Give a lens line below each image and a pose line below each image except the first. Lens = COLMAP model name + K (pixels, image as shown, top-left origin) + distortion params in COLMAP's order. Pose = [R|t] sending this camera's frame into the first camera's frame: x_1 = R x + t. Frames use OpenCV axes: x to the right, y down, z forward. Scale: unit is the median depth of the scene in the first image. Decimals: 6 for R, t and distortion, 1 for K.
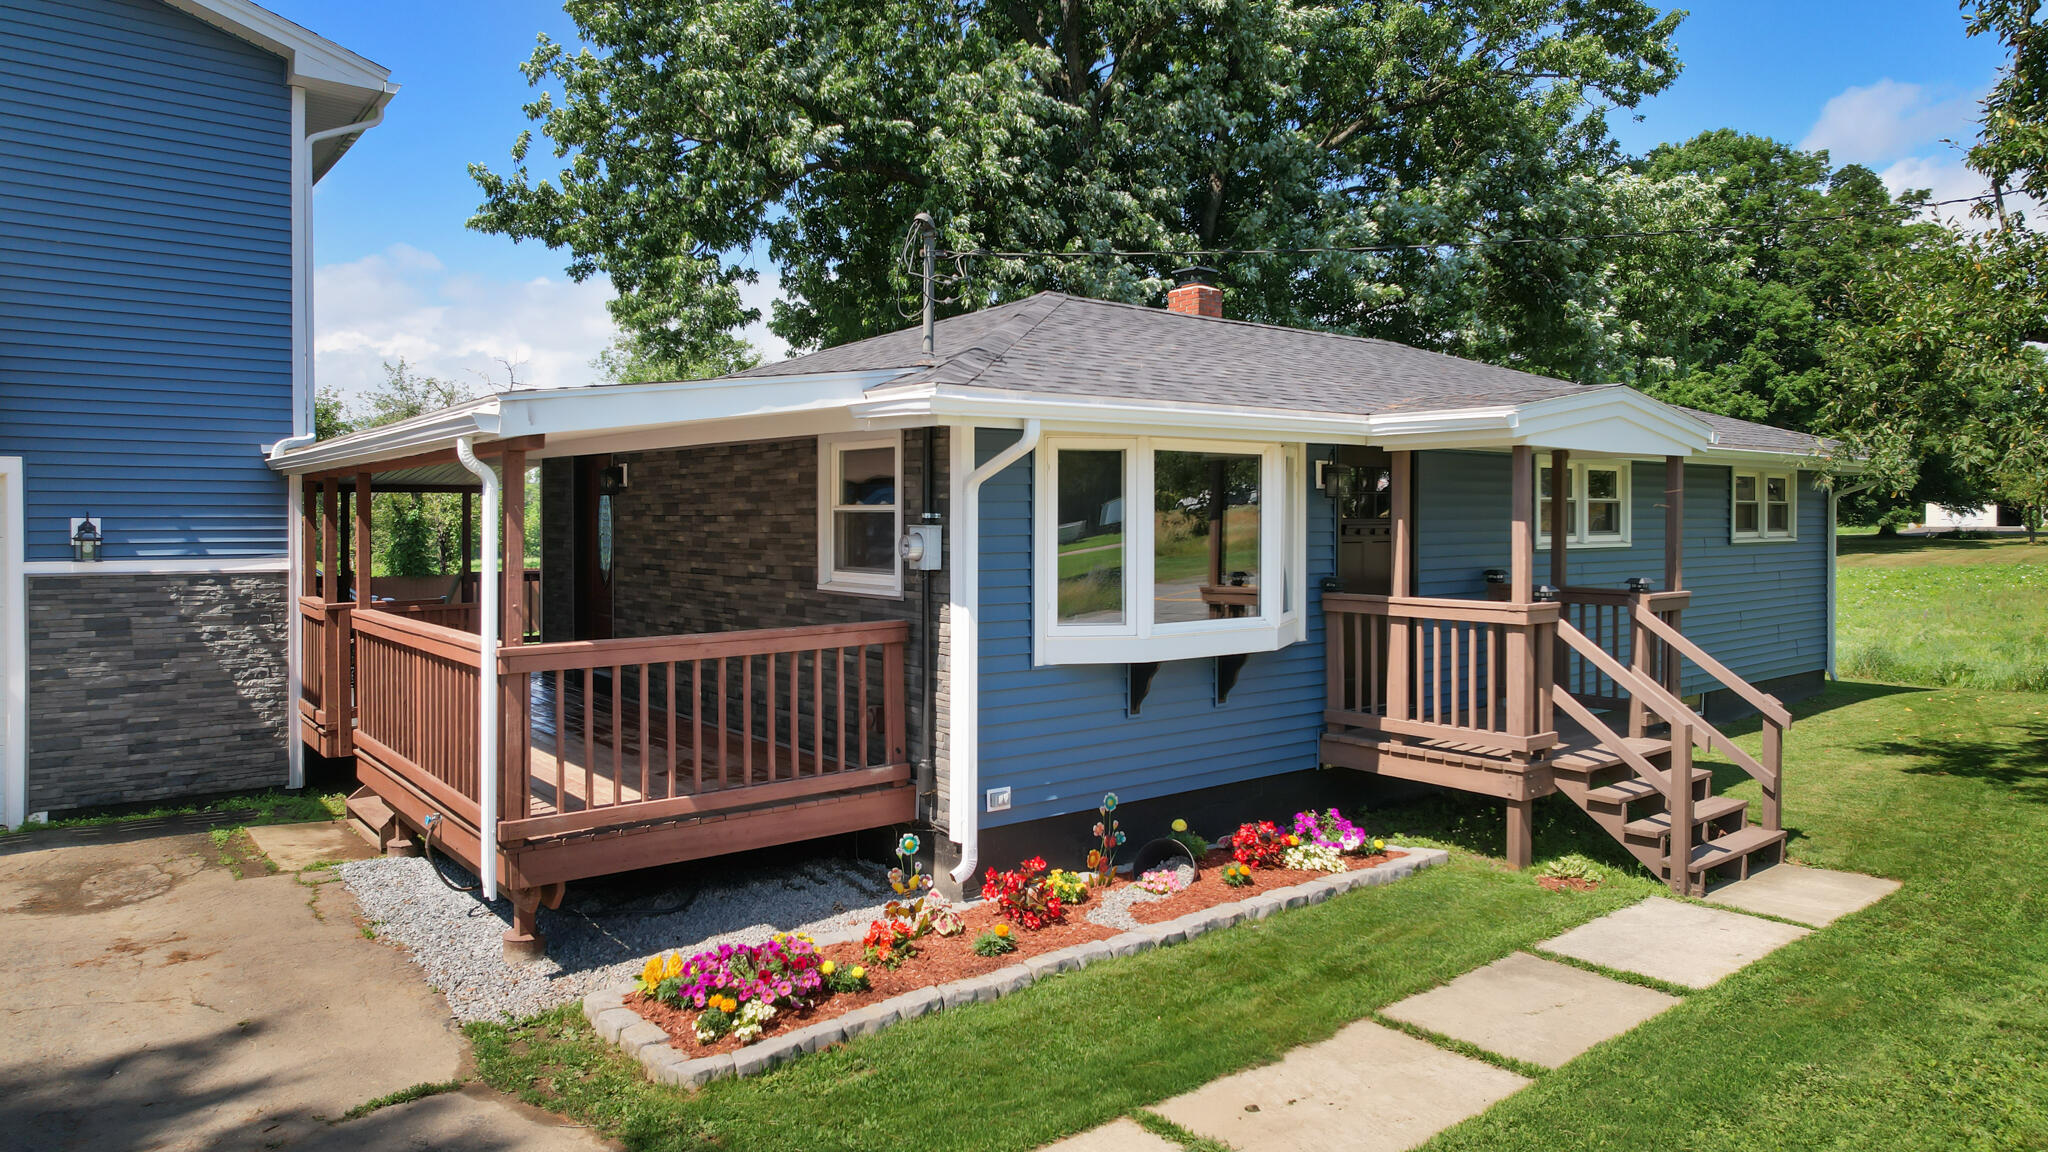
lens RADIAL K [[1315.3, 0, 1035.7], [0, 1315.3, 532.3], [0, 0, 1]] dist [-0.058479, 0.047898]
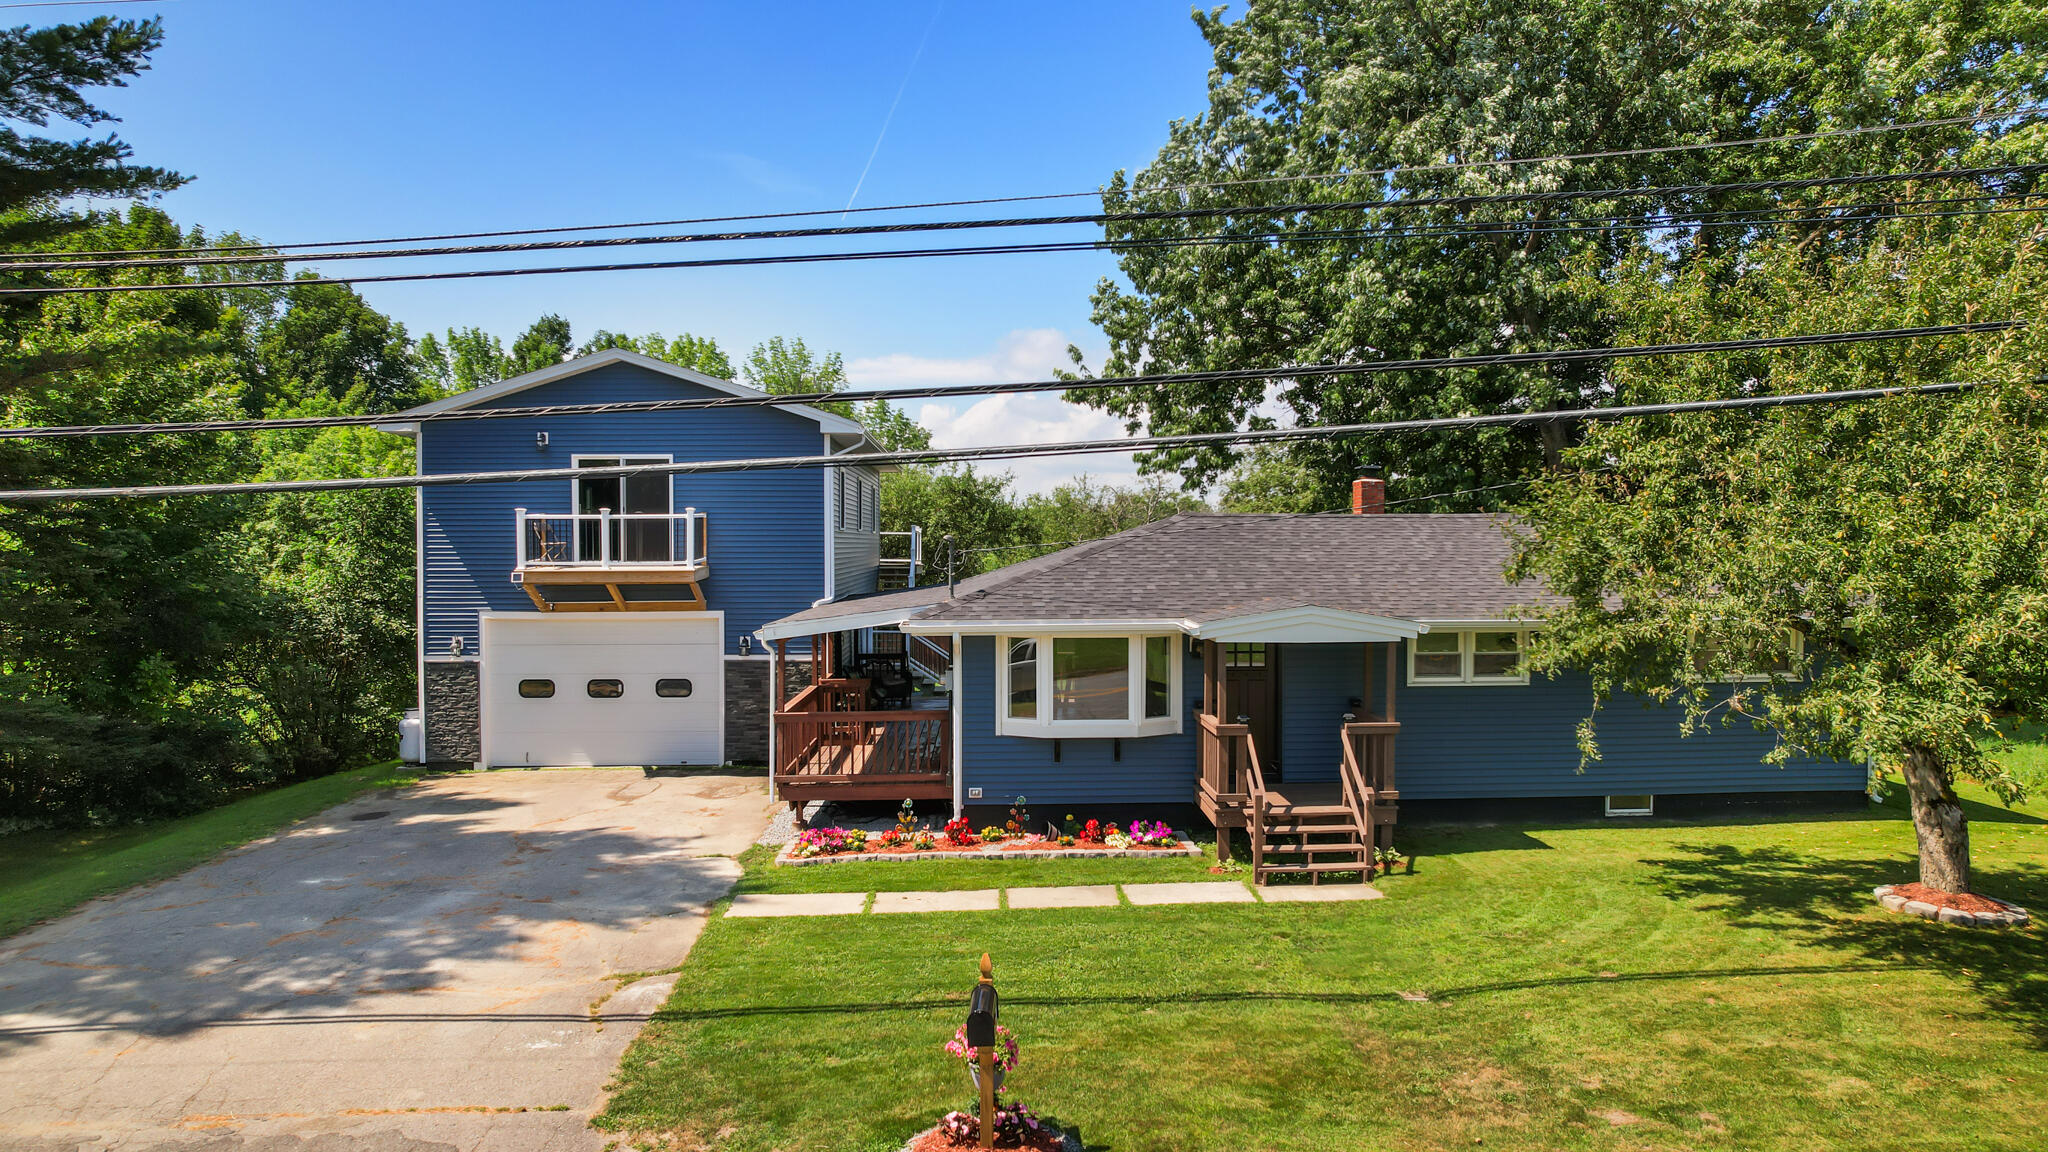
lens RADIAL K [[1315.3, 0, 1035.7], [0, 1315.3, 532.3], [0, 0, 1]] dist [-0.058479, 0.047898]
pose [[0.807175, -0.006039, -0.590281, 1.272359], [-0.003637, 0.999878, -0.015203, -0.193680], [0.590301, 0.014418, 0.807055, -0.705921]]
